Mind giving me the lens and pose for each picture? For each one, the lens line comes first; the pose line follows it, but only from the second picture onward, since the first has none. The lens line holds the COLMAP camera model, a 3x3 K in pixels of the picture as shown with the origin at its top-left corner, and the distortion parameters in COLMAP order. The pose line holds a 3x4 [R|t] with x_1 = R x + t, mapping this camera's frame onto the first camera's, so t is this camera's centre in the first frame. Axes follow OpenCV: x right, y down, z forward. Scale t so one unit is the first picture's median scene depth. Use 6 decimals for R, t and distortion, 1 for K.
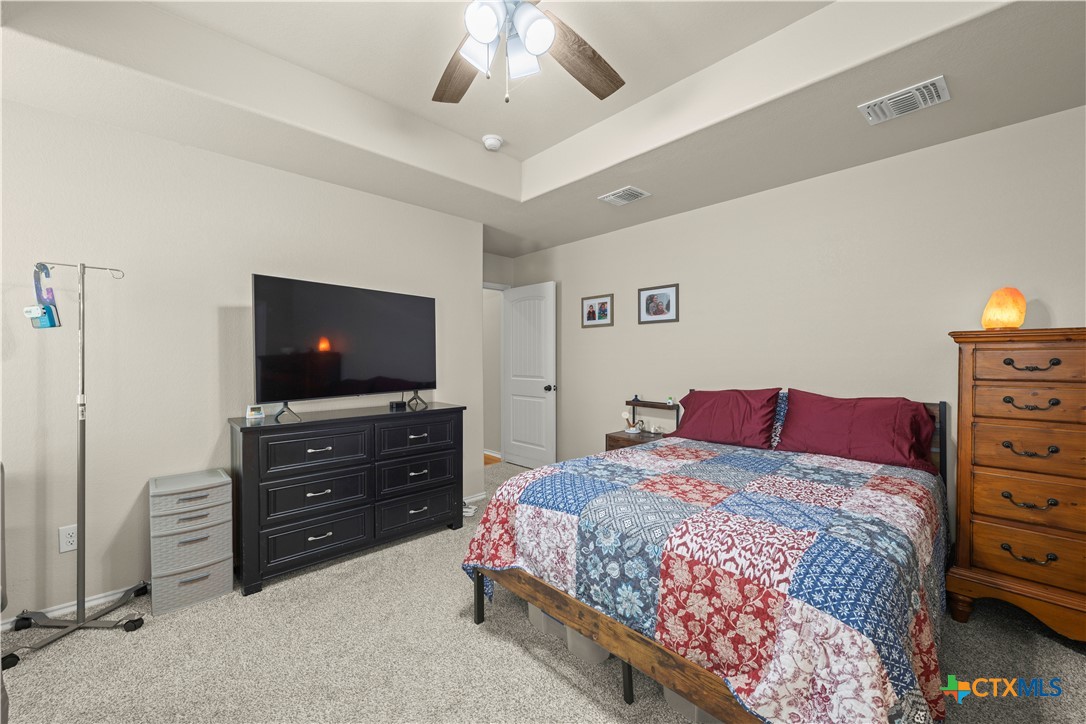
lens RADIAL K [[426.8, 0, 548.7], [0, 426.8, 366.2], [0, 0, 1]] dist [0.000596, -0.000147]
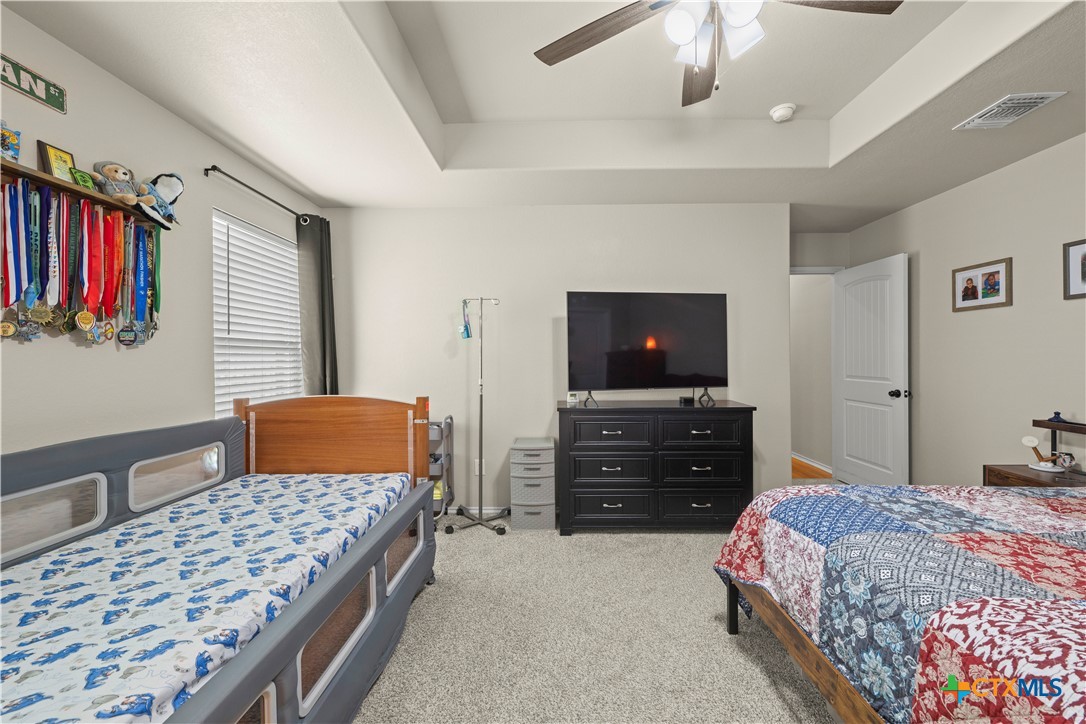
lens RADIAL K [[429.0, 0, 549.3], [0, 429.0, 362.1], [0, 0, 1]] dist [-0.000108, -0.000319]
pose [[0.709910, 0.007525, -0.704252, 0.221176], [-0.008923, 0.999959, 0.001690, -0.001749], [0.704235, 0.005084, 0.709948, 0.032115]]
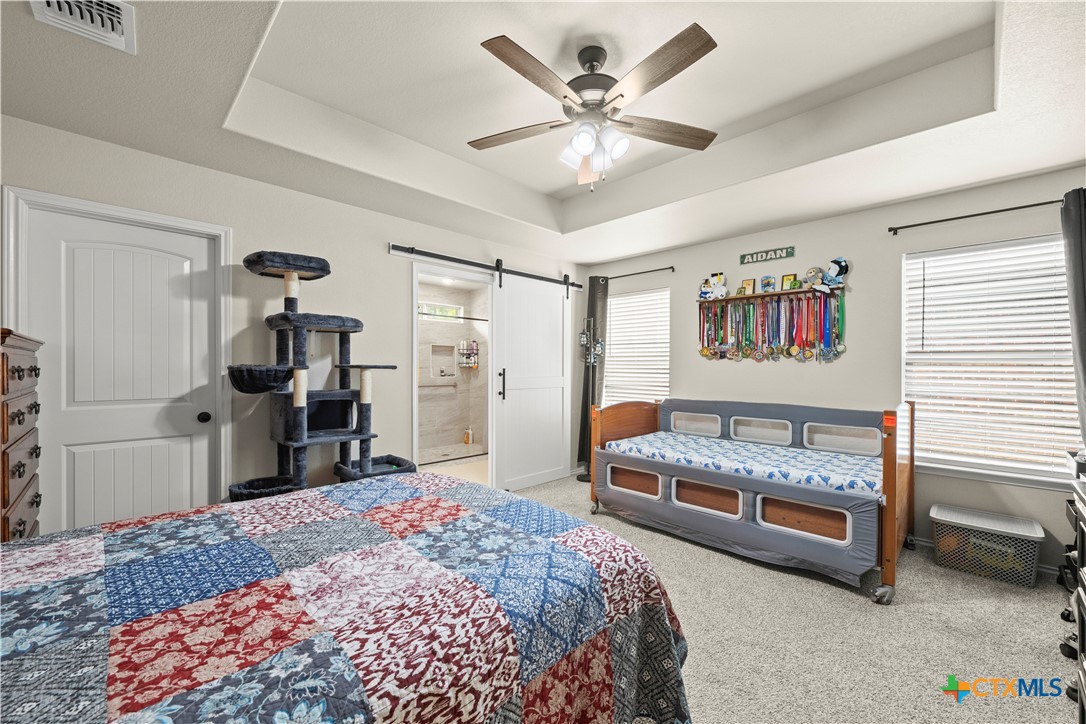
lens RADIAL K [[426.8, 0, 548.7], [0, 426.8, 366.2], [0, 0, 1]] dist [0.000596, -0.000147]
pose [[-0.999825, -0.002479, -0.018549, 0.054204], [-0.002831, 0.999816, 0.018978, -0.034841], [0.018498, 0.019027, -0.999648, 1.745951]]
